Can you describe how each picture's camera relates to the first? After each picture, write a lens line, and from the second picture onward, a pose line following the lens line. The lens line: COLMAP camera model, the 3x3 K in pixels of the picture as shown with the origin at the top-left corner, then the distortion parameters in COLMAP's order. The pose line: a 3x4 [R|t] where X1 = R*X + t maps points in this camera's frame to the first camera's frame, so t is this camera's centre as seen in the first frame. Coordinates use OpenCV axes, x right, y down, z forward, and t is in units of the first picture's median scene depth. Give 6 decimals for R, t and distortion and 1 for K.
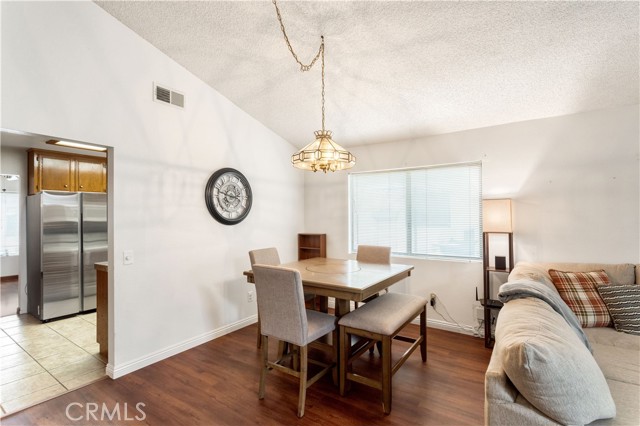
lens RADIAL K [[306.5, 0, 317.4], [0, 306.5, 213.7], [0, 0, 1]] dist [0.001266, 0.001580]
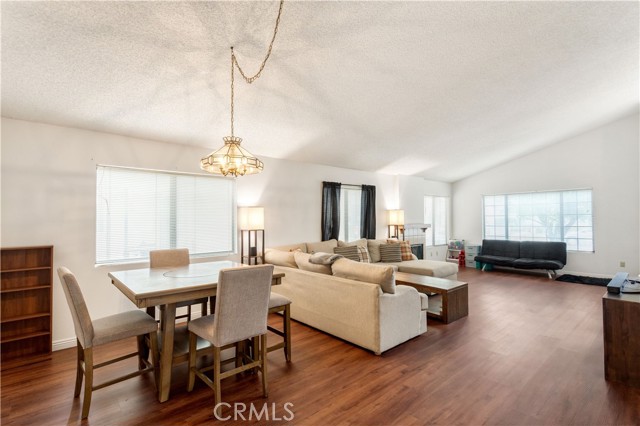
lens RADIAL K [[306.5, 0, 317.4], [0, 306.5, 213.7], [0, 0, 1]] dist [0.001266, 0.001580]
pose [[0.255491, 0.014358, 0.966705, -0.702359], [-0.001123, 0.999893, -0.014555, 0.004323], [-0.966811, 0.002633, 0.255480, 0.345697]]
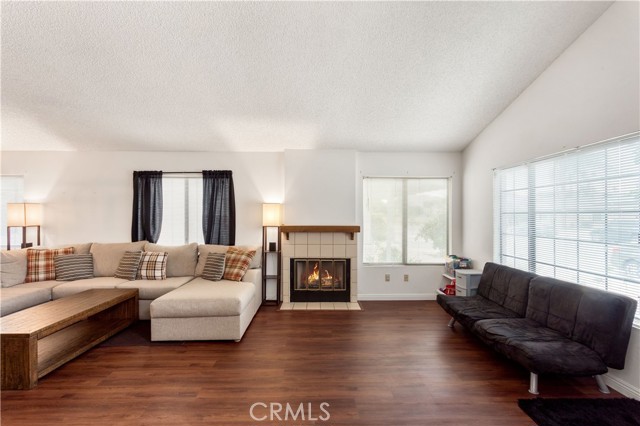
lens RADIAL K [[306.5, 0, 317.4], [0, 306.5, 213.7], [0, 0, 1]] dist [0.001266, 0.001580]
pose [[0.814714, 0.007611, 0.579813, 0.871457], [-0.007607, 0.999968, -0.002437, -0.004392], [-0.579813, -0.002425, 0.814746, -0.949006]]
